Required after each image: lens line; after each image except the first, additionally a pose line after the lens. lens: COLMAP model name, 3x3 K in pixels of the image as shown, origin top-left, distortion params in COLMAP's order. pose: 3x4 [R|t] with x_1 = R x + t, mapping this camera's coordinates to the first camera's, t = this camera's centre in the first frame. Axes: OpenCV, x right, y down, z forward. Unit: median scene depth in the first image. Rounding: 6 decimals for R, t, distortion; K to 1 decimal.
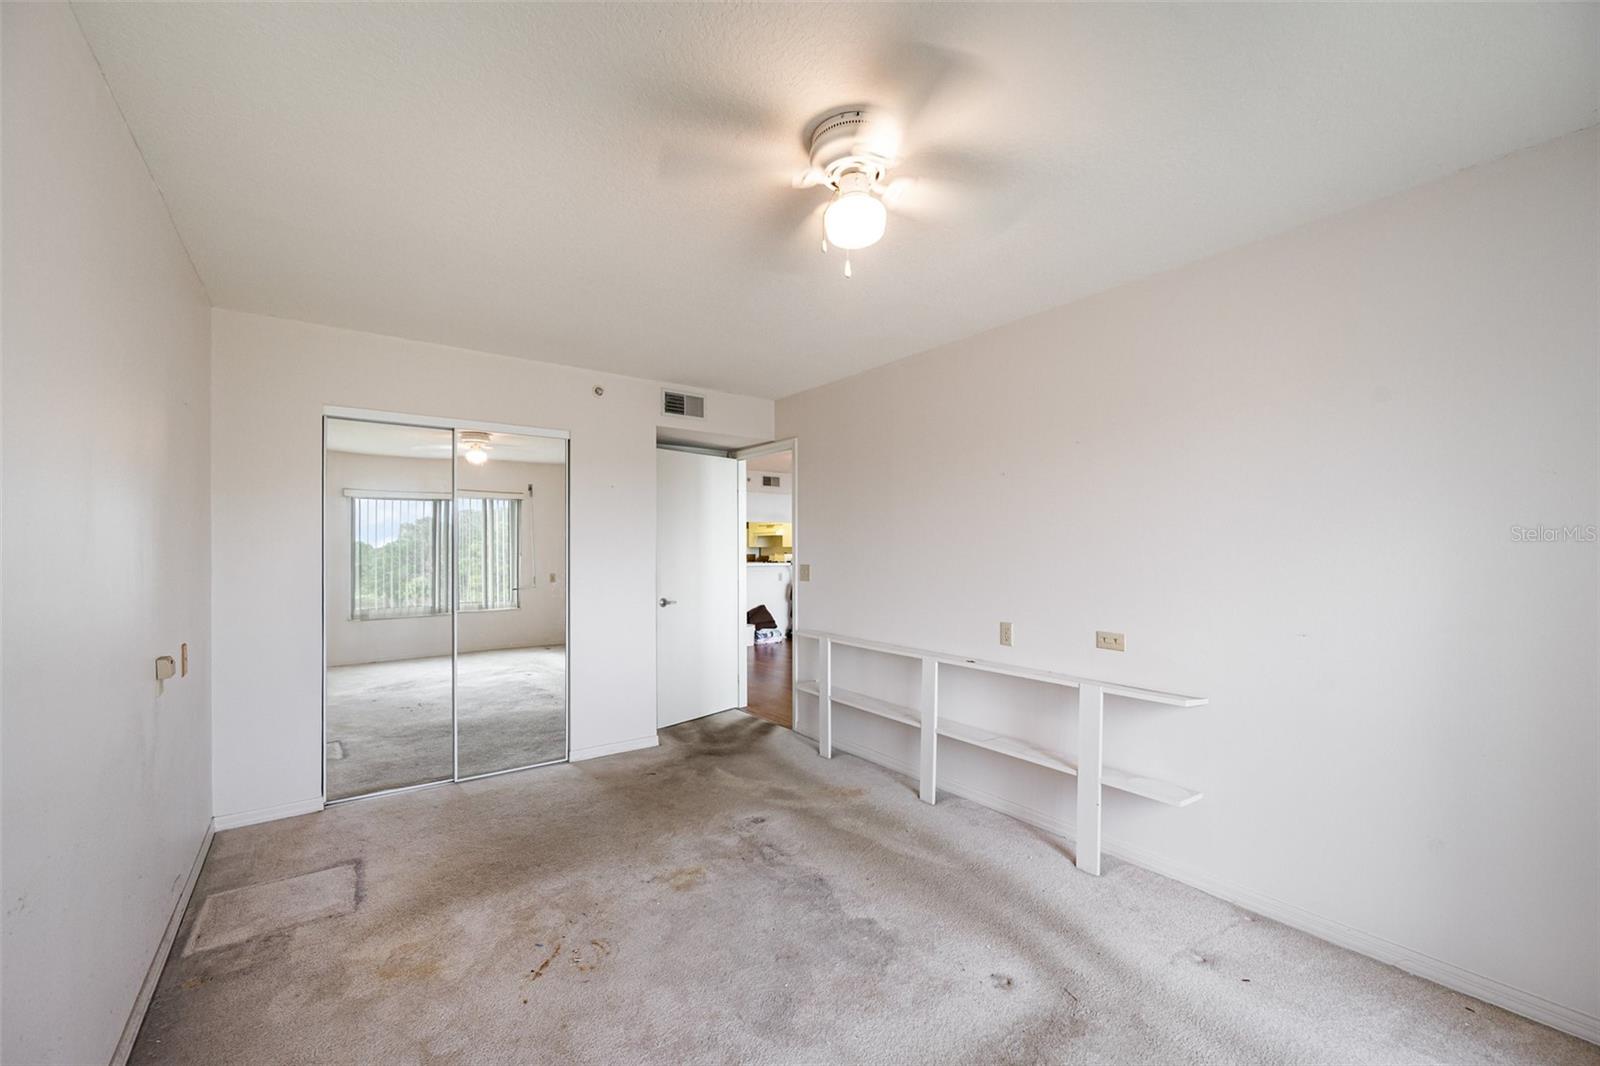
lens RADIAL K [[647.8, 0, 802.4], [0, 647.8, 541.5], [0, 0, 1]] dist [0.004878, 0.000185]
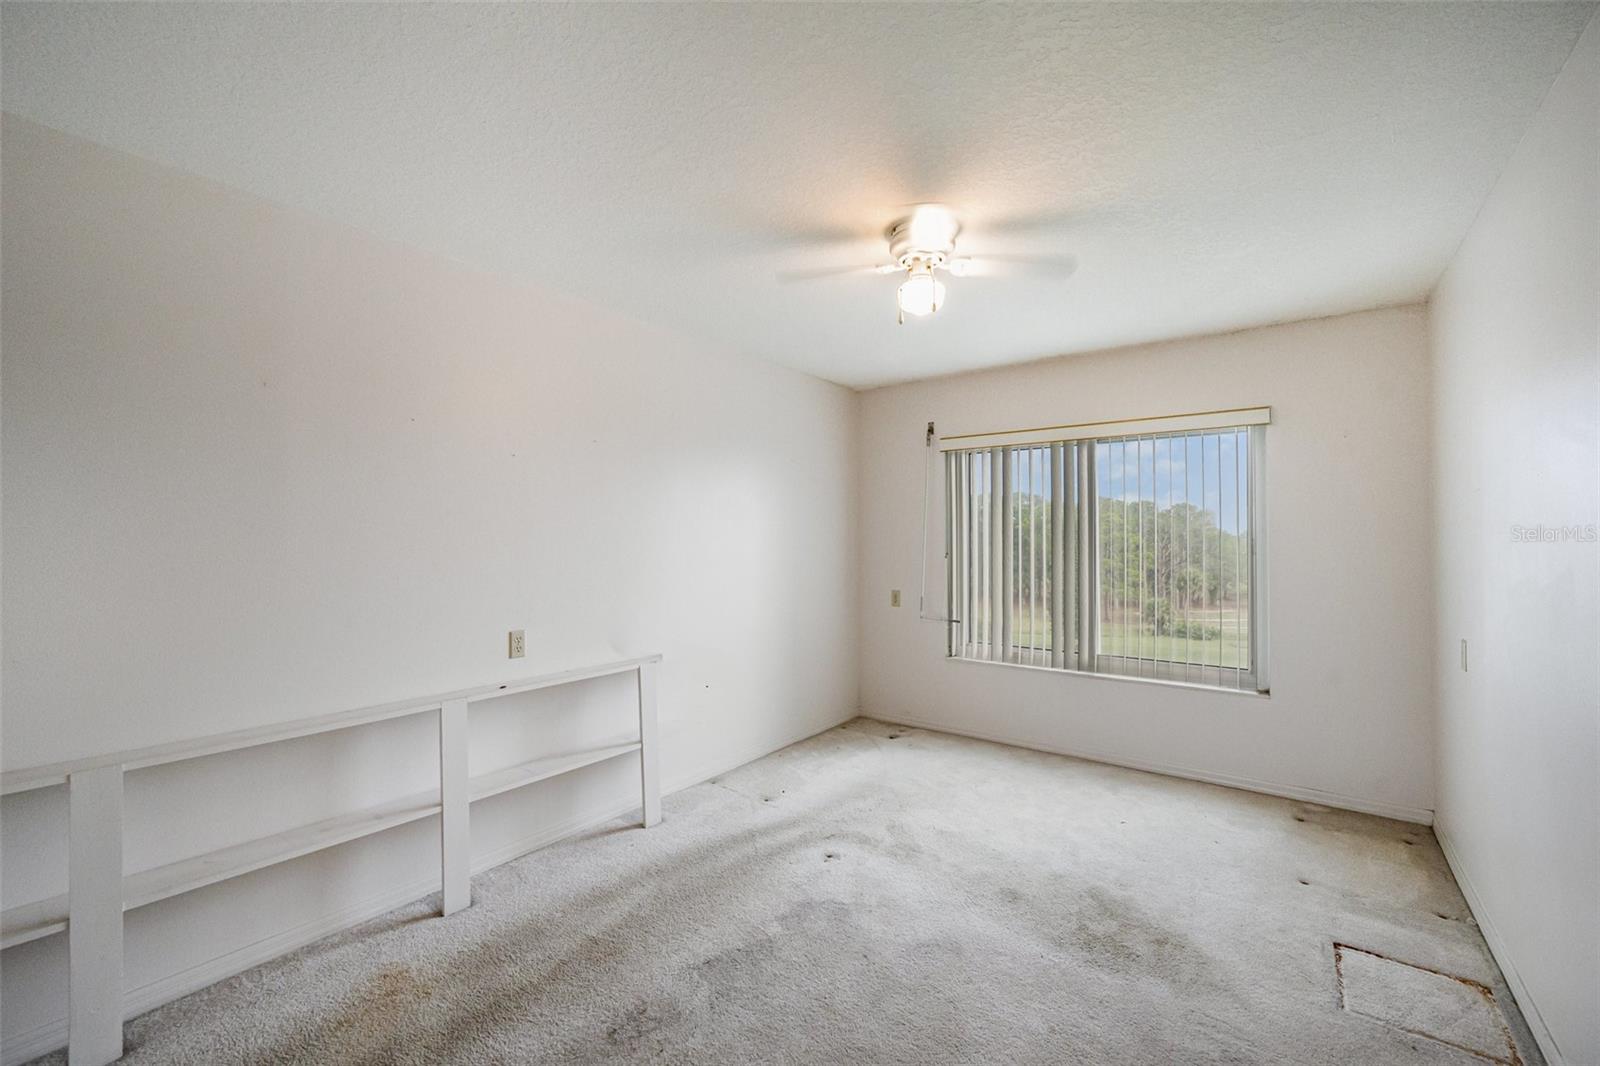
lens RADIAL K [[647.8, 0, 807.8], [0, 647.8, 536.3], [0, 0, 1]] dist [0.004878, 0.000185]
pose [[-0.274151, 0.007121, 0.961660, -0.620743], [0.004613, 0.999971, -0.006090, 0.008329], [-0.961676, 0.002766, -0.274176, 0.888377]]
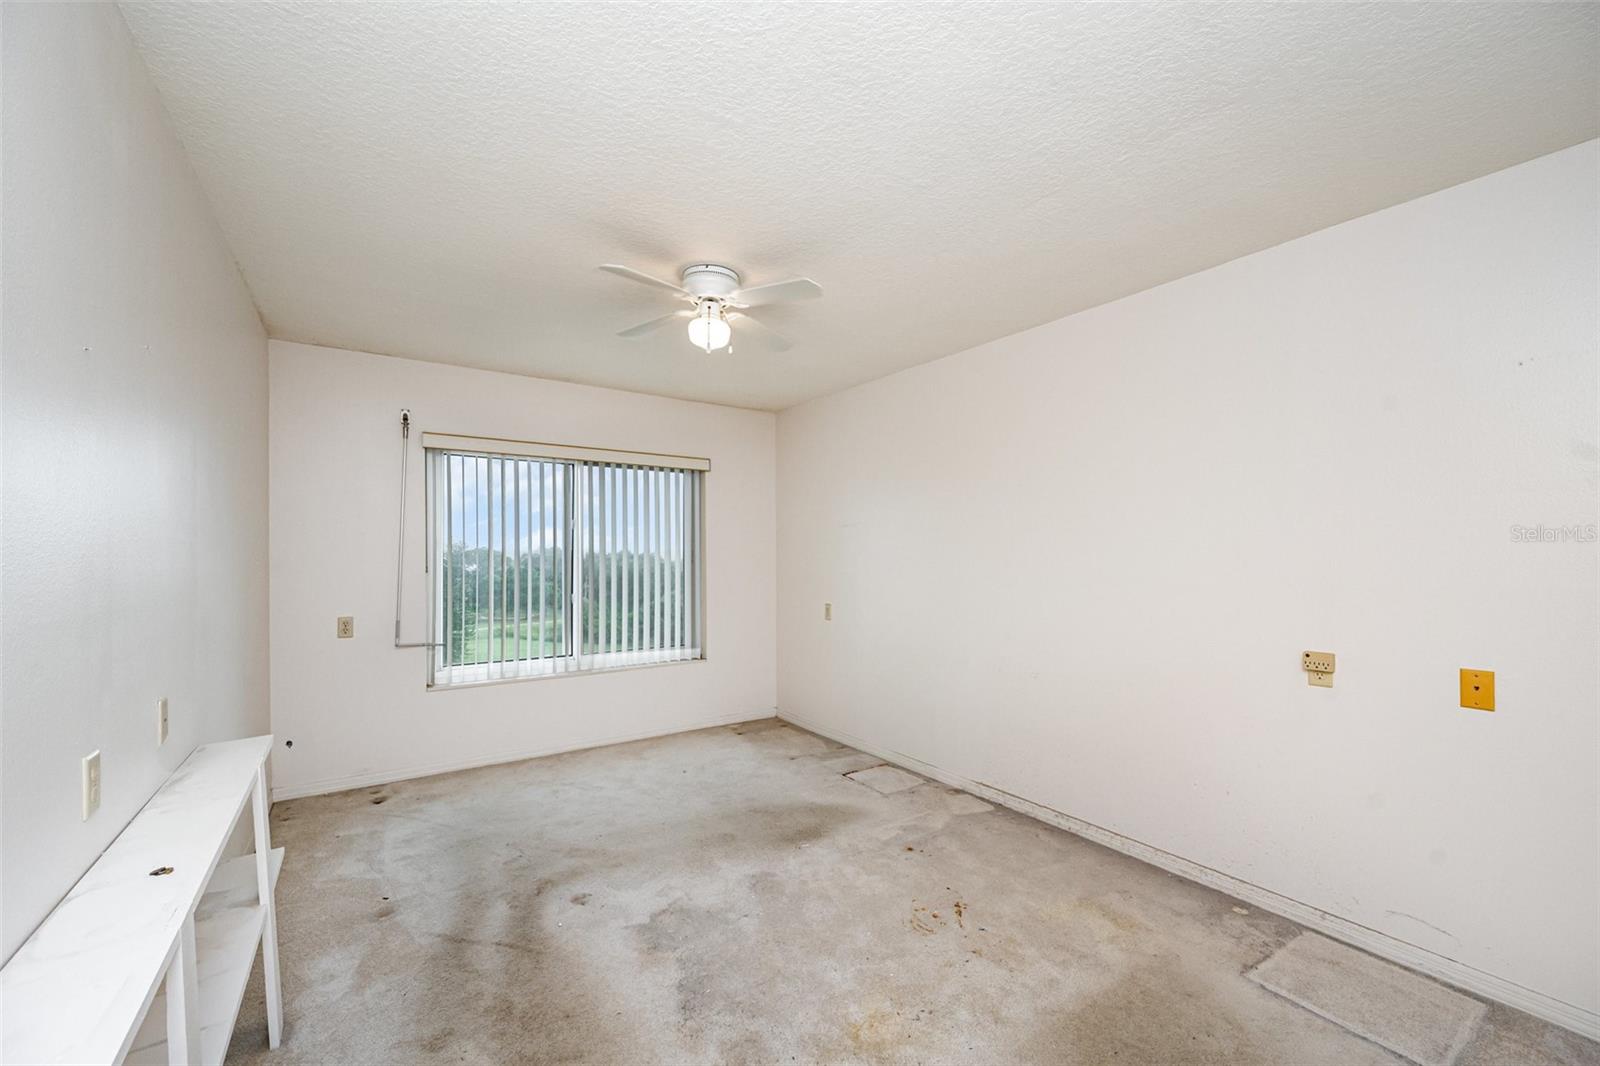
lens RADIAL K [[647.8, 0, 806.6], [0, 647.8, 544.8], [0, 0, 1]] dist [0.004878, 0.000185]
pose [[-0.998901, 0.005472, 0.046551, -0.116108], [0.004891, 0.999909, -0.012588, 0.016378], [-0.046616, -0.012346, -0.998837, 1.383451]]
